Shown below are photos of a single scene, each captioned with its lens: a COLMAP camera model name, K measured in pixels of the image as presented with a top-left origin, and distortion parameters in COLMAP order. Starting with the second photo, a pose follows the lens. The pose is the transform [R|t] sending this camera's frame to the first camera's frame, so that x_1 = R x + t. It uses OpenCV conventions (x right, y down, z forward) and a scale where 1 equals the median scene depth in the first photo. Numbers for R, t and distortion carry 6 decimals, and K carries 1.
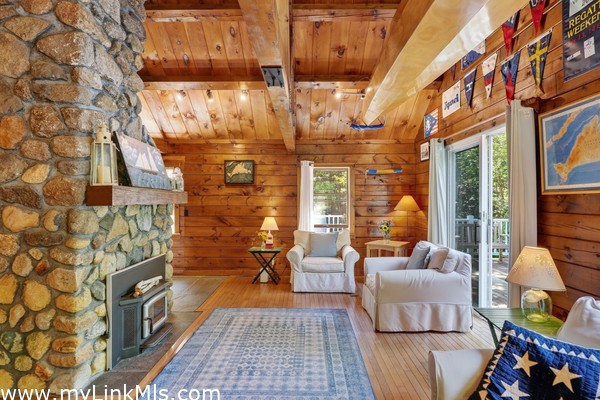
lens RADIAL K [[287.2, 0, 299.7], [0, 287.2, 198.0], [0, 0, 1]] dist [0.001290, 0.000244]
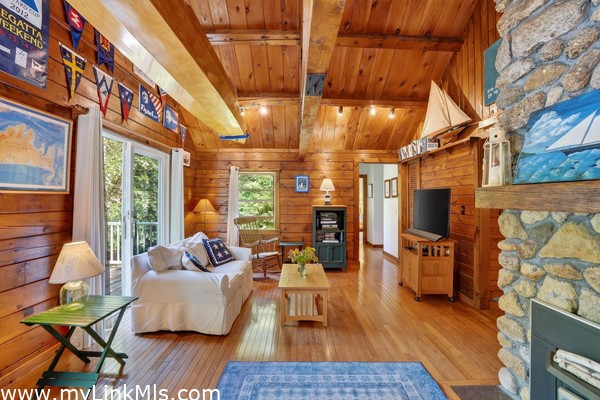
lens RADIAL K [[287.2, 0, 300.7], [0, 287.2, 198.0], [0, 0, 1]] dist [0.001290, 0.000244]
pose [[-0.999926, -0.006083, -0.010548, -0.028926], [-0.006005, 0.999954, -0.007437, 0.003747], [0.010593, -0.007373, -0.999917, 2.047647]]
